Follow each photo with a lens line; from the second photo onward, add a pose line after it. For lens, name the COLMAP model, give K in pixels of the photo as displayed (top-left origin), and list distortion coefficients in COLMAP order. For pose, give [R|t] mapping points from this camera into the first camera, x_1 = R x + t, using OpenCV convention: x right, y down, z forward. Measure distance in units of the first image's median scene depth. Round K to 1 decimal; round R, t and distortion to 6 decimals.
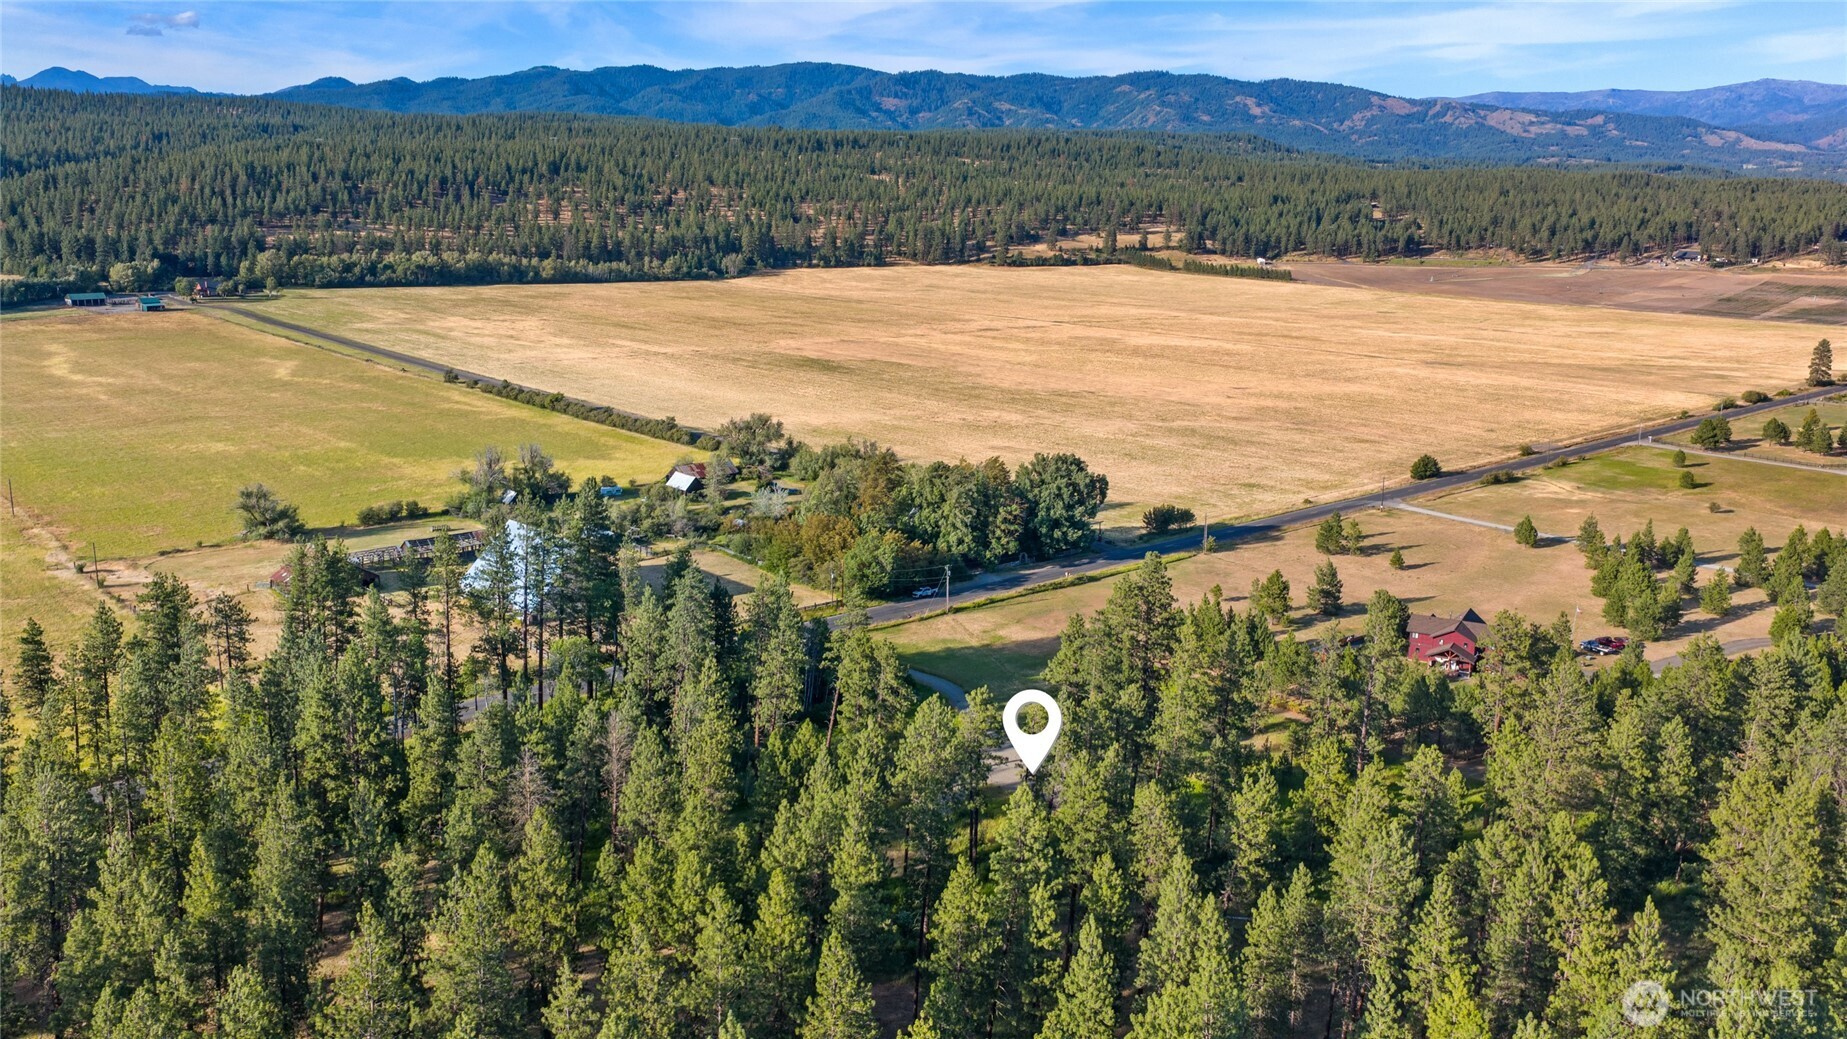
lens RADIAL K [[1486.0, 0, 933.8], [0, 1486.0, 519.6], [0, 0, 1]] dist [0.002835, -0.007162]
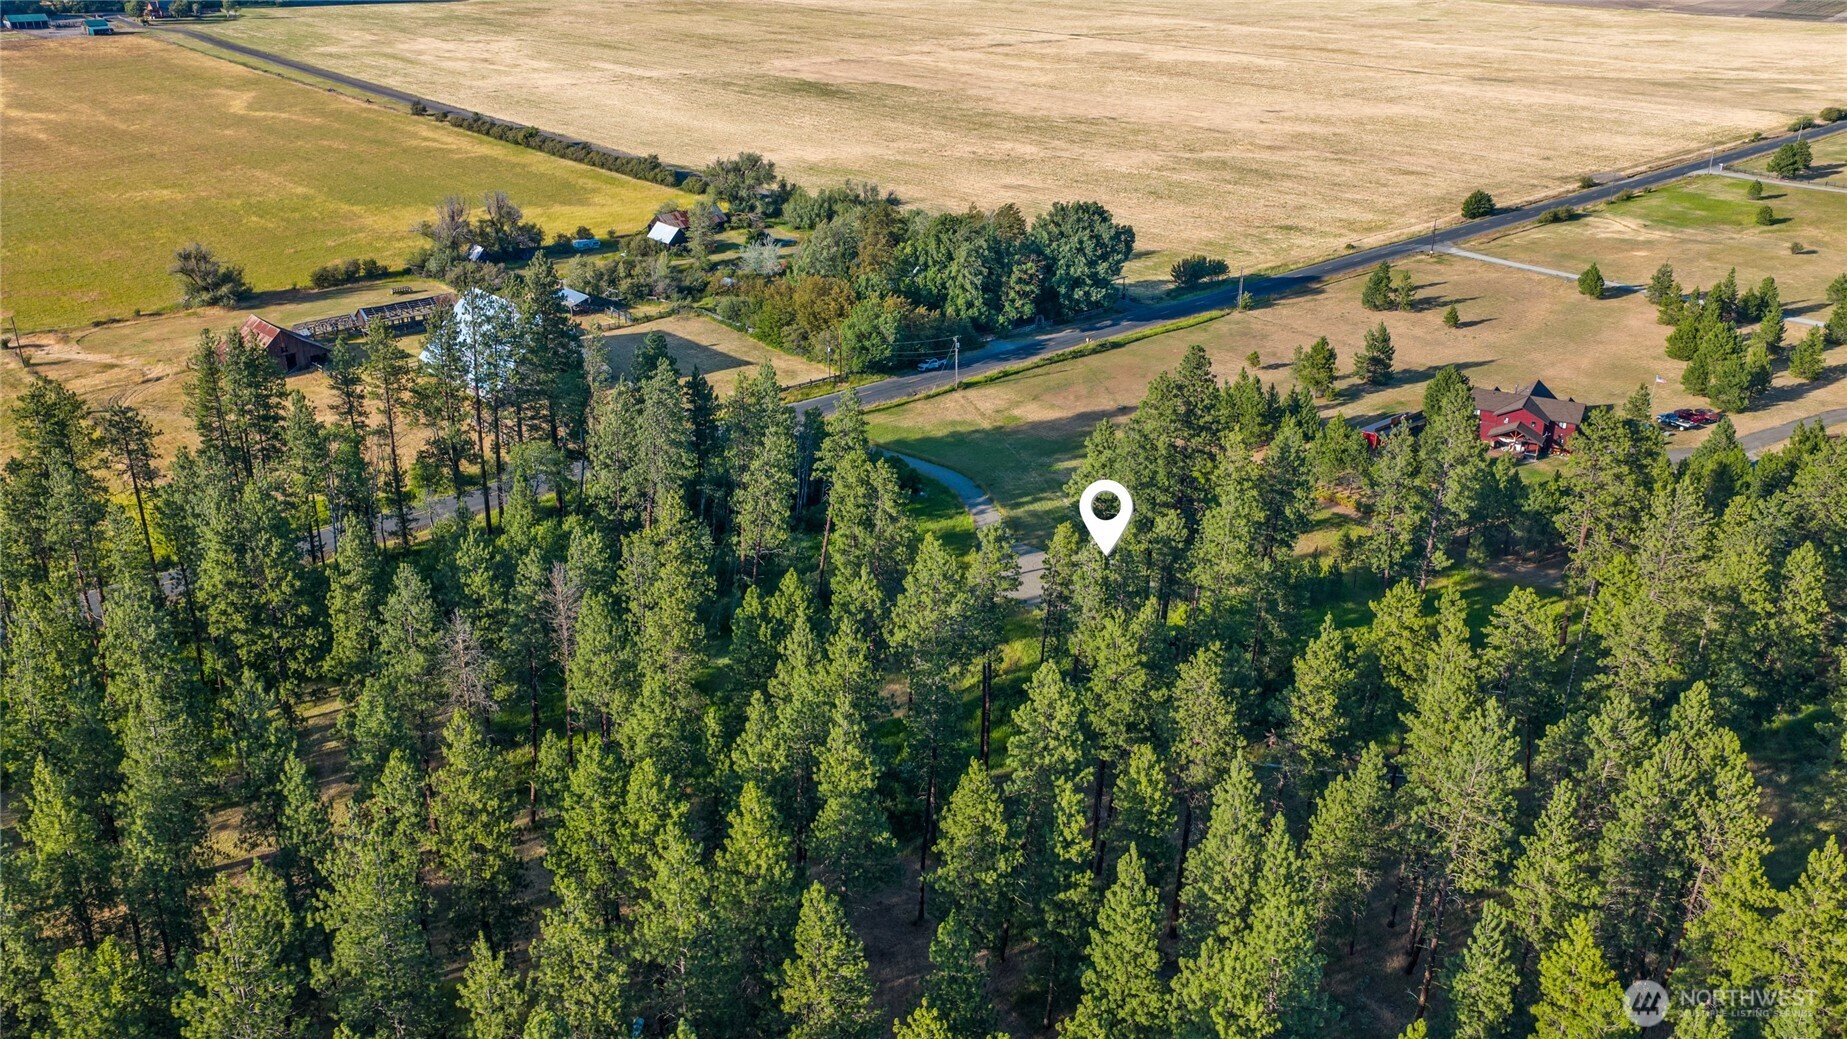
lens RADIAL K [[1486.0, 0, 925.3], [0, 1486.0, 518.9], [0, 0, 1]] dist [0.002835, -0.007162]
pose [[0.999891, -0.006404, -0.013307, 0.001549], [0.008752, 0.982751, 0.184728, -0.024093], [0.011895, -0.184825, 0.982700, 0.087294]]
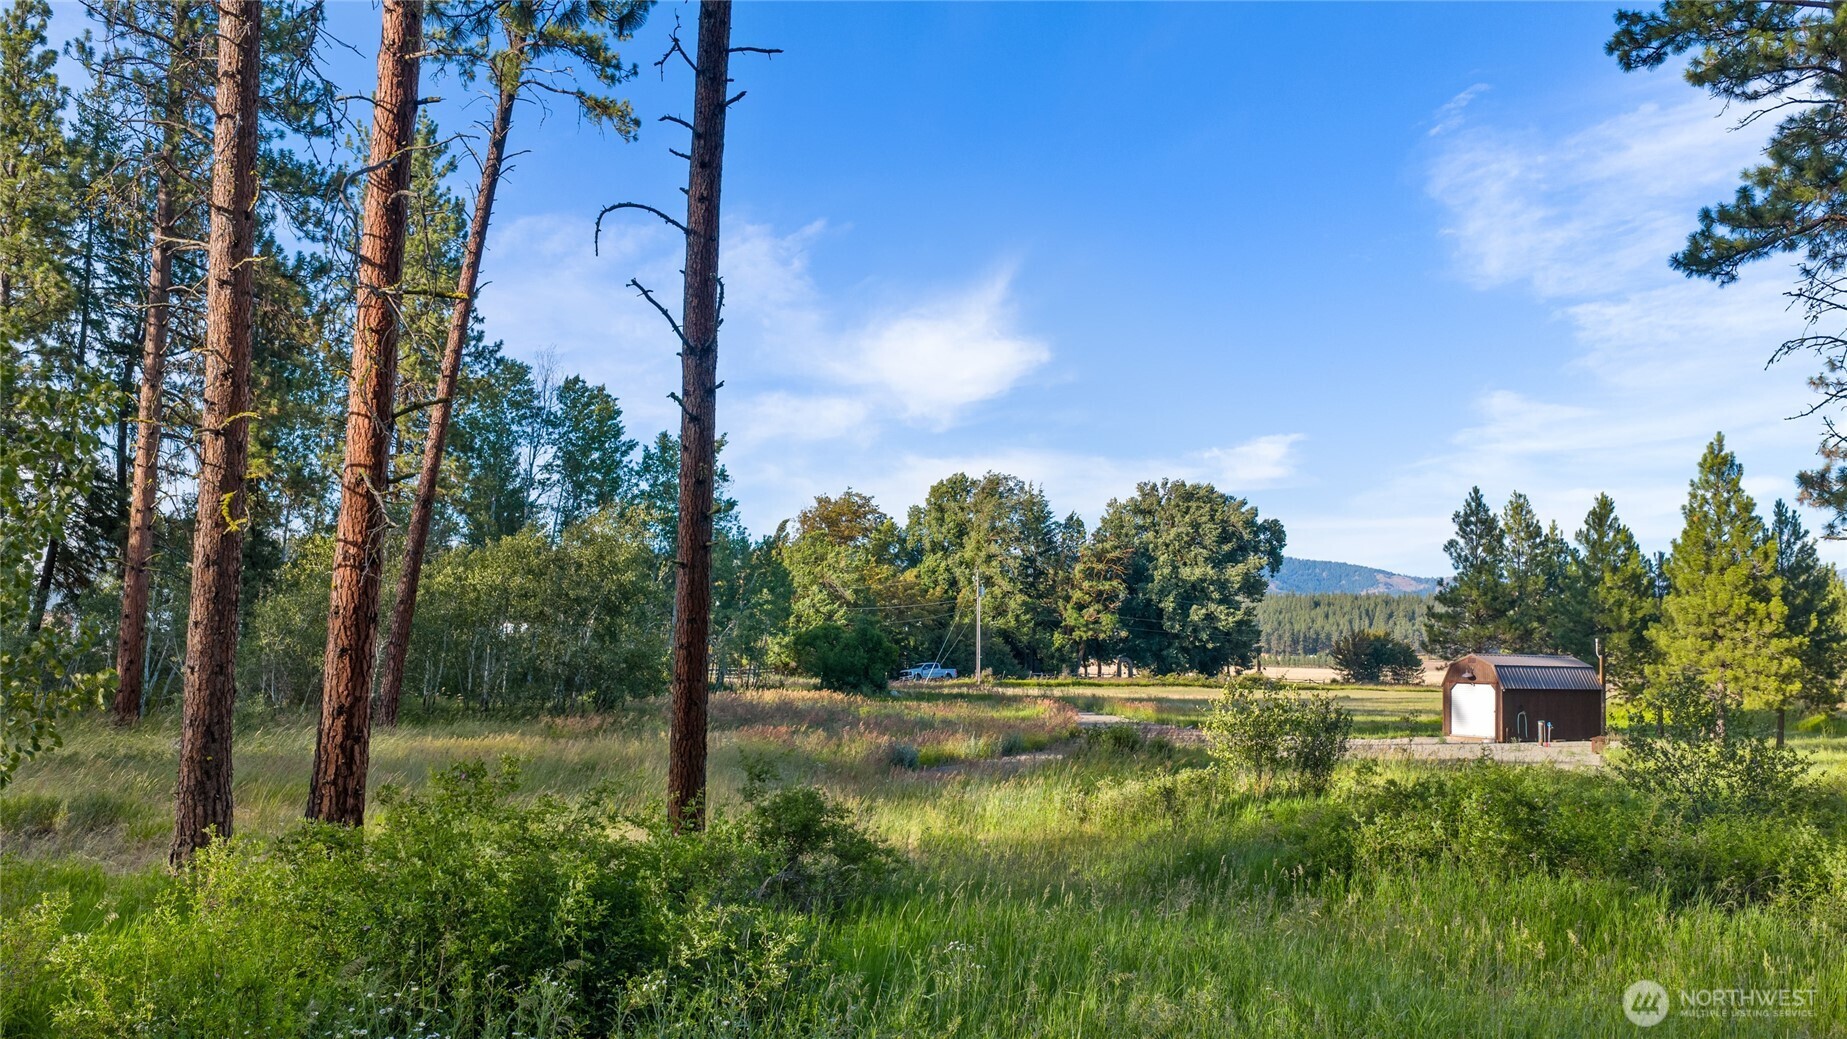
lens RADIAL K [[1486.0, 0, 923.5], [0, 1486.0, 518.7], [0, 0, 1]] dist [0.002835, -0.007162]
pose [[0.999921, -0.001056, -0.012549, -0.000832], [-0.003083, 0.945643, -0.325191, 0.142245], [0.012210, 0.325203, 0.945565, 0.532547]]
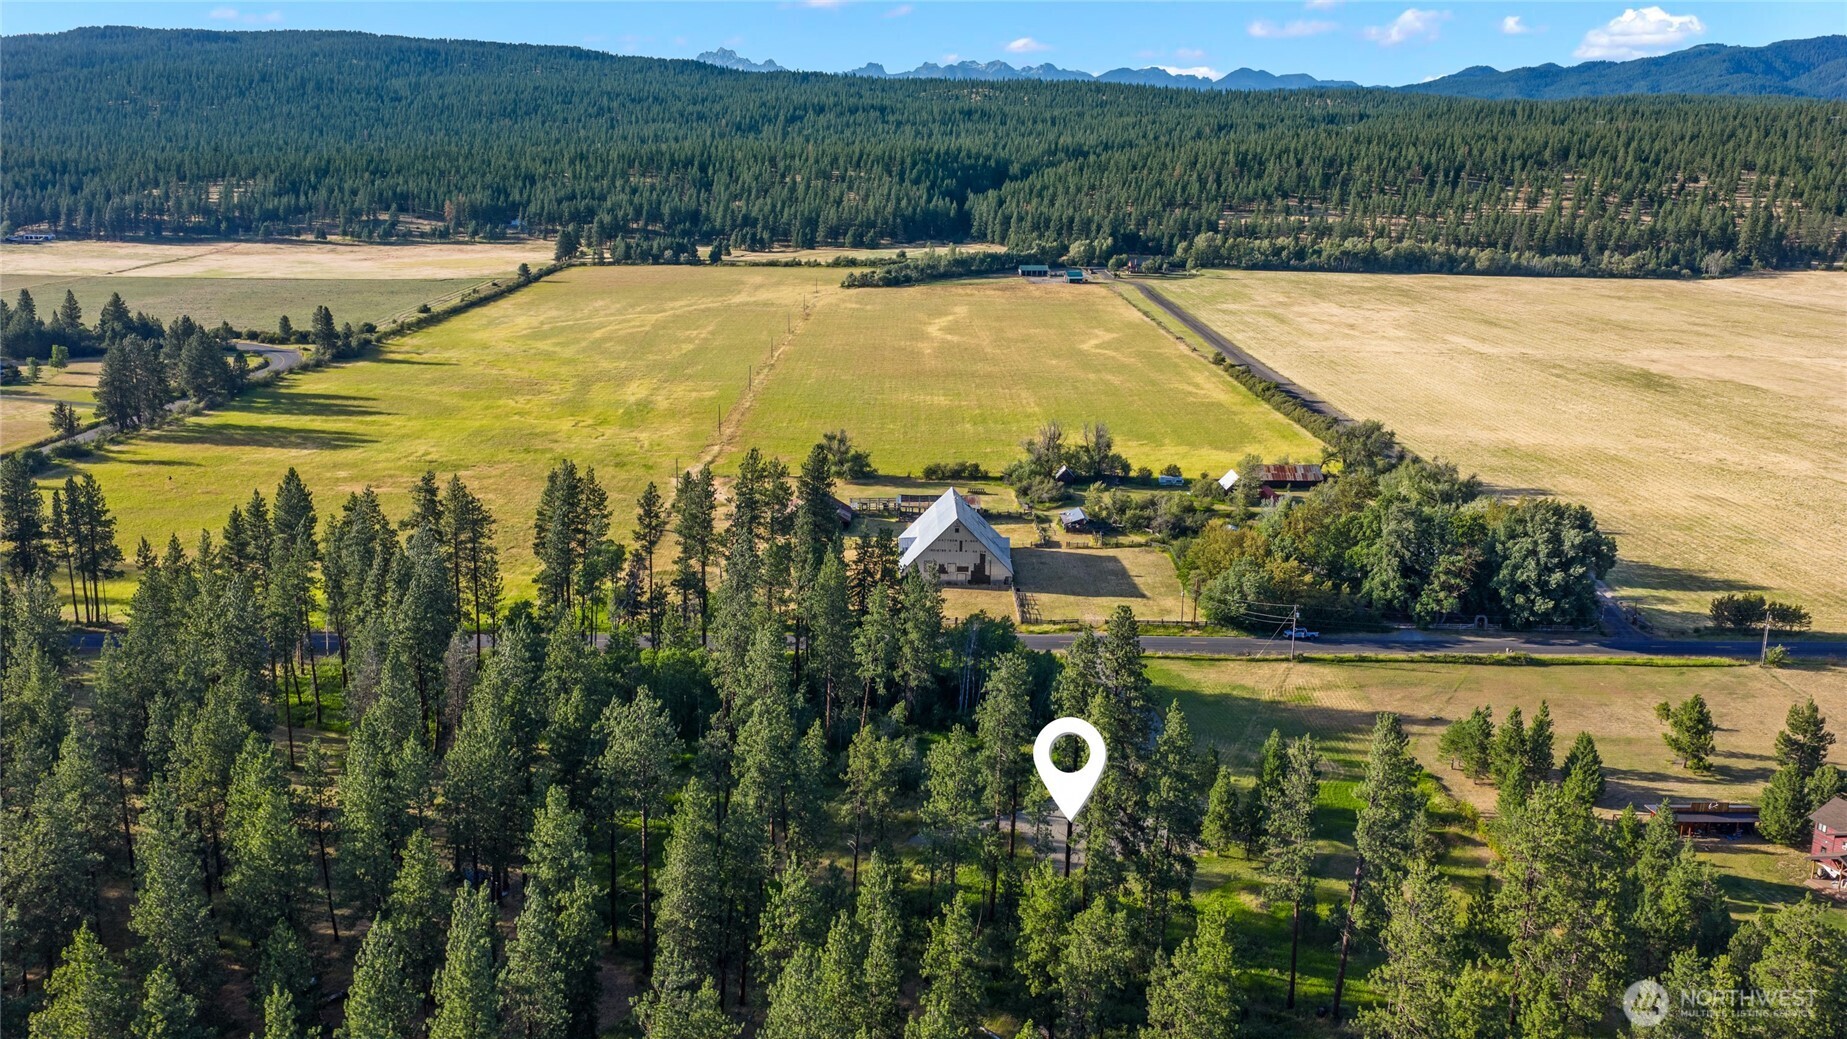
lens RADIAL K [[1486.0, 0, 923.1], [0, 1486.0, 520.1], [0, 0, 1]] dist [0.002835, -0.007162]
pose [[0.750269, 0.150016, -0.643888, 0.357687], [-0.144931, 0.987547, 0.061207, -0.036001], [0.645051, 0.047397, 0.762668, 0.178849]]
